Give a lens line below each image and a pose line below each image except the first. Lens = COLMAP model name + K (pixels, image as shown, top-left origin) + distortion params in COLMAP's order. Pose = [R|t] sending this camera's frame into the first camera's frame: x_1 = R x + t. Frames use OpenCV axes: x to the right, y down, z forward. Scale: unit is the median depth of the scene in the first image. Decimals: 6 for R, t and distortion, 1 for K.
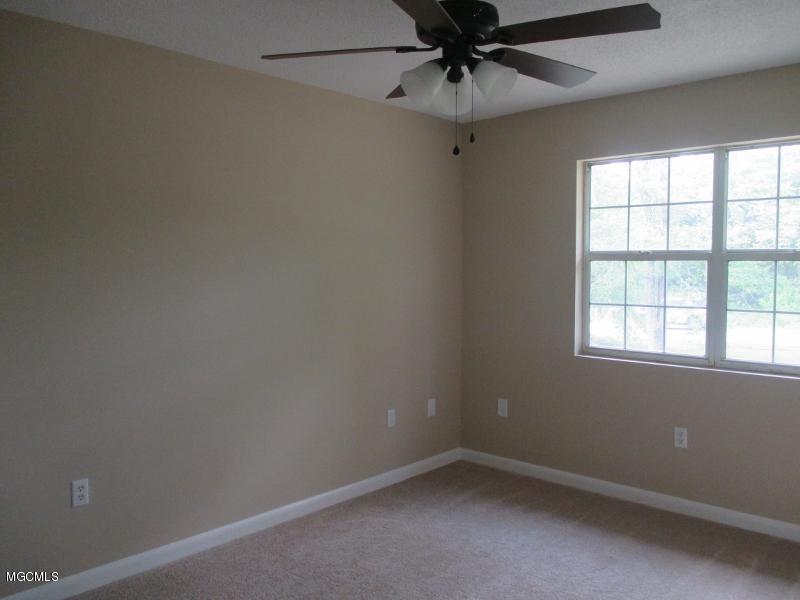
lens RADIAL K [[676.8, 0, 394.6], [0, 676.8, 301.5], [0, 0, 1]] dist [-0.019871, -0.006945]
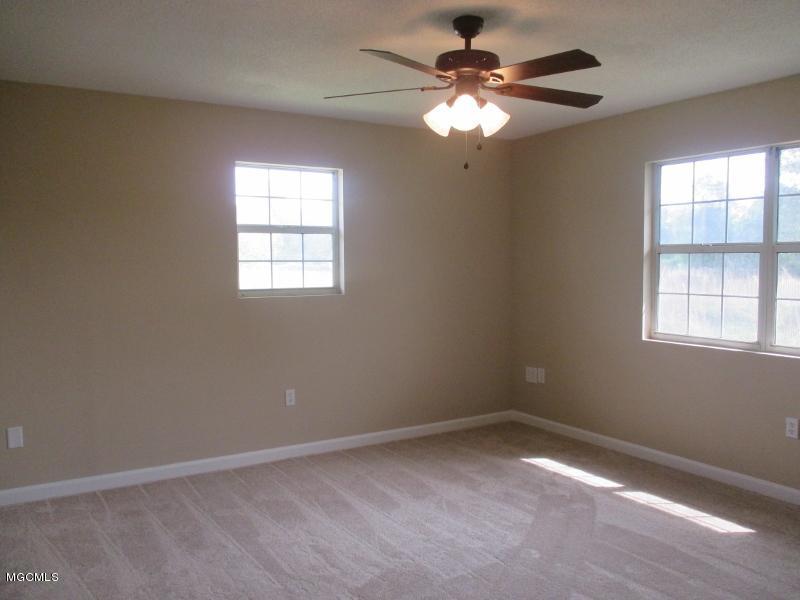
lens RADIAL K [[658.4, 0, 401.4], [0, 658.4, 315.2], [0, 0, 1]] dist [-0.018874, -0.004271]
pose [[0.969188, 0.016597, -0.245762, 0.168681], [-0.008785, 0.999422, 0.032847, 0.009806], [0.246165, -0.029676, 0.968774, -0.157243]]
